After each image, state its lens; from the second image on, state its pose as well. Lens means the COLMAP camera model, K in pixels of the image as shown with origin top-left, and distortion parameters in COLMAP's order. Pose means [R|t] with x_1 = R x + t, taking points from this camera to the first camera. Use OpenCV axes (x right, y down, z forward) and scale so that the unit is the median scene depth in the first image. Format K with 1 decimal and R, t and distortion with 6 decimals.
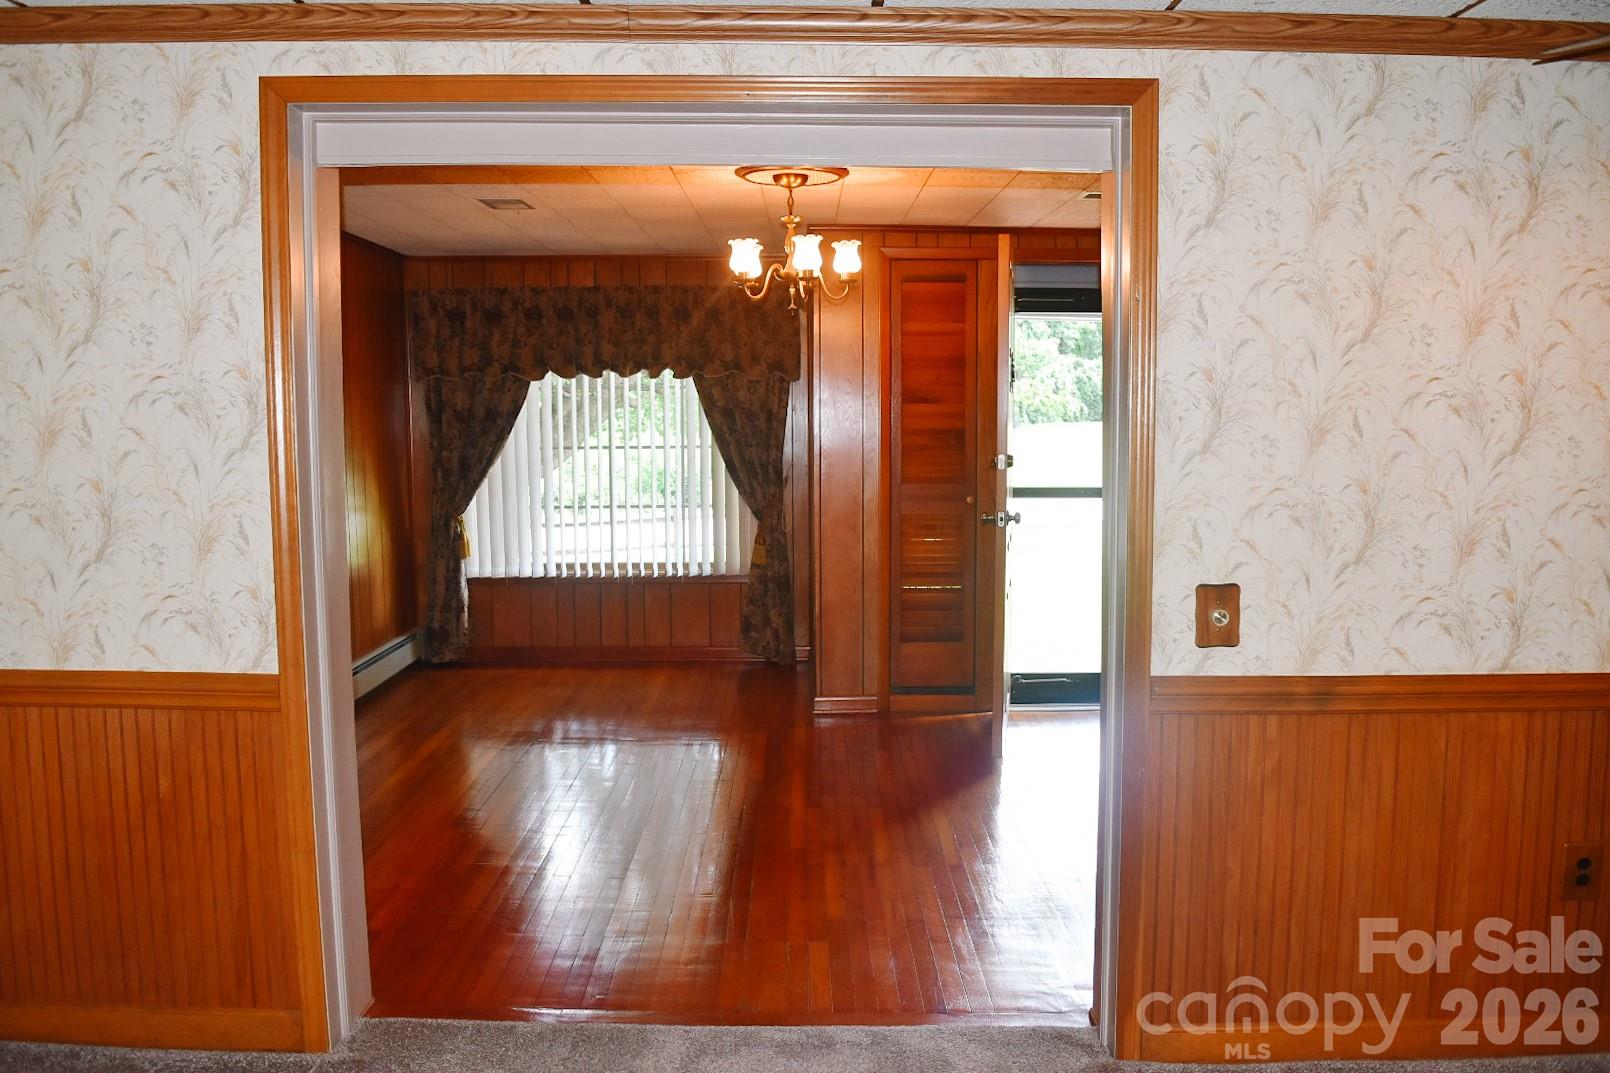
lens RADIAL K [[1254.8, 0, 835.2], [0, 1254.8, 531.0], [0, 0, 1]] dist [-0.081309, 0.006049]
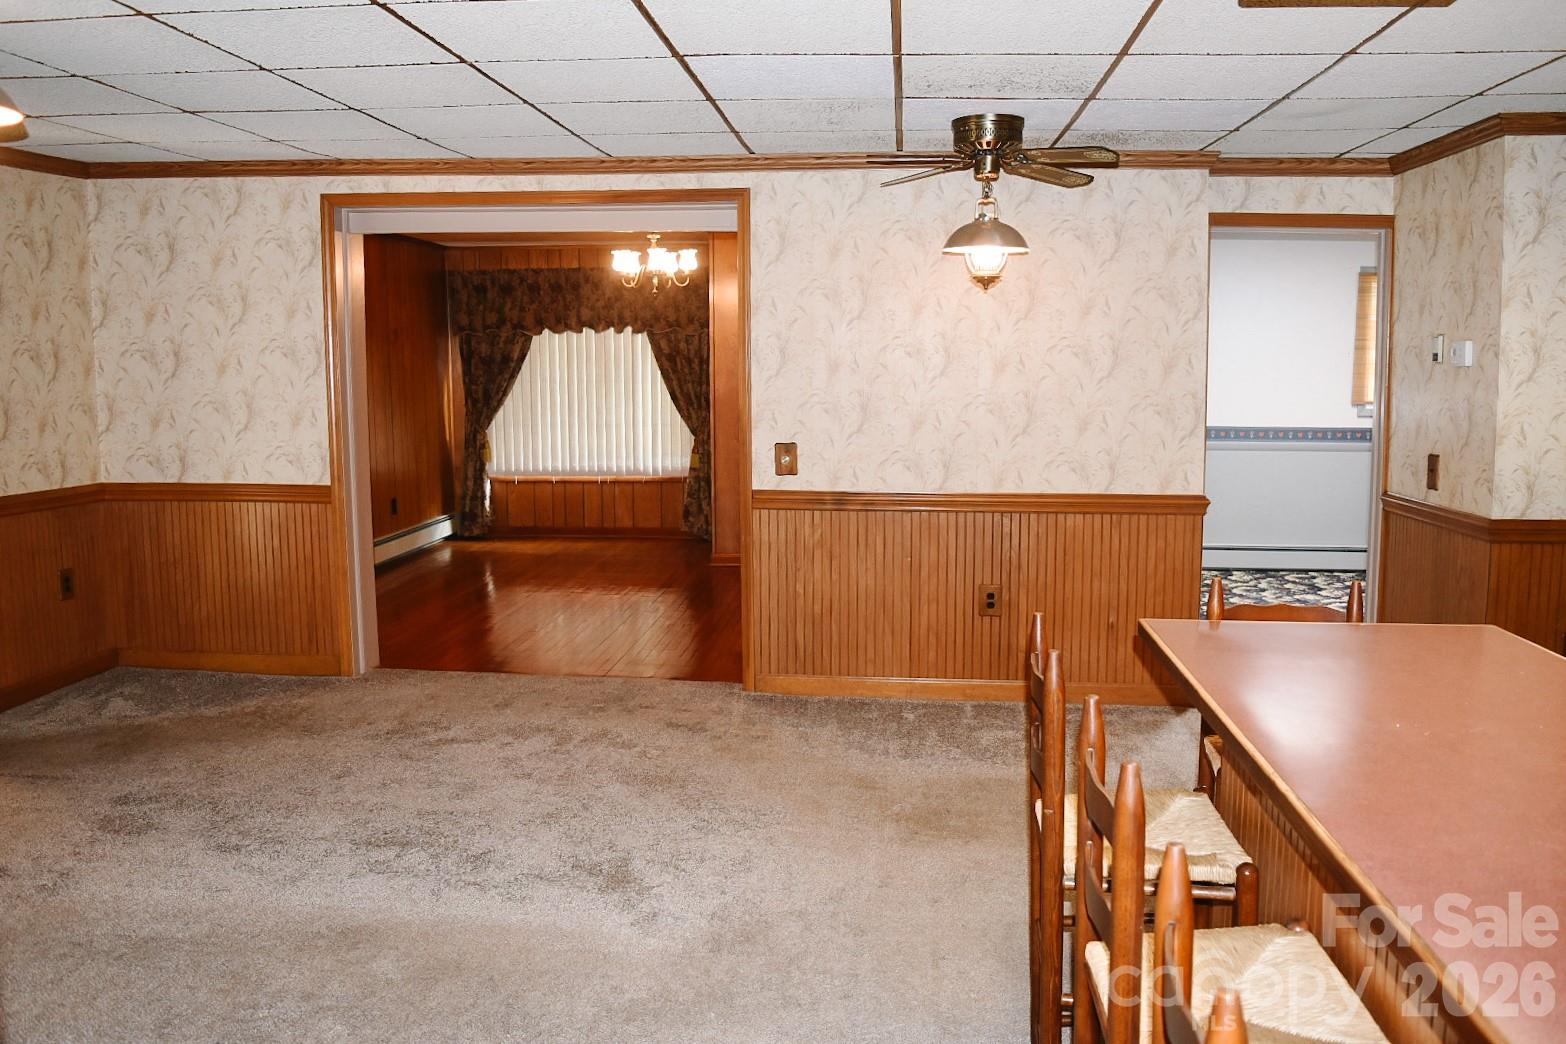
lens RADIAL K [[1232.7, 0, 812.1], [0, 1232.7, 504.8], [0, 0, 1]] dist [-0.087519, 0.013665]
pose [[0.995787, 0.011192, -0.091009, 0.197426], [-0.009129, 0.999693, 0.023051, 0.035673], [0.091239, -0.022123, 0.995583, -0.349893]]
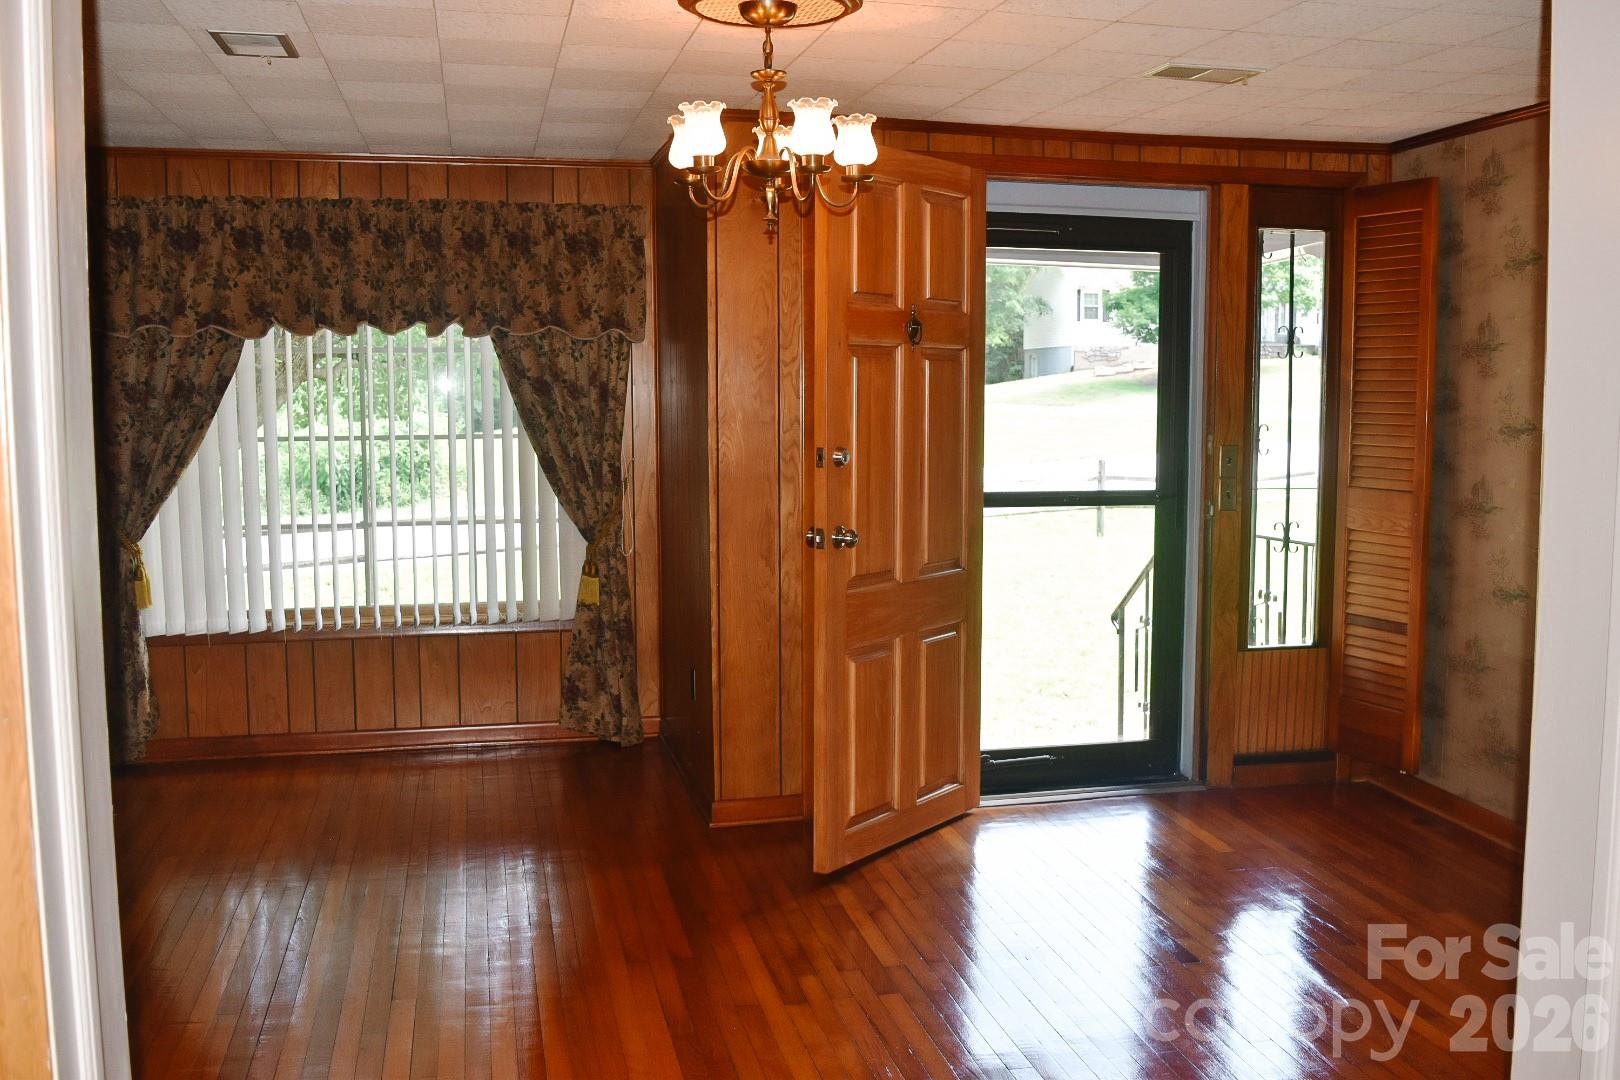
lens RADIAL K [[1458.5, 0, 810.0], [0, 1458.5, 540.0], [0, 0, 1]] dist [-0.061686, -0.007723]
pose [[0.979053, -0.018746, 0.202742, -0.107226], [0.016705, 0.999791, 0.011775, -0.017205], [-0.202920, -0.008141, 0.979161, 0.185194]]
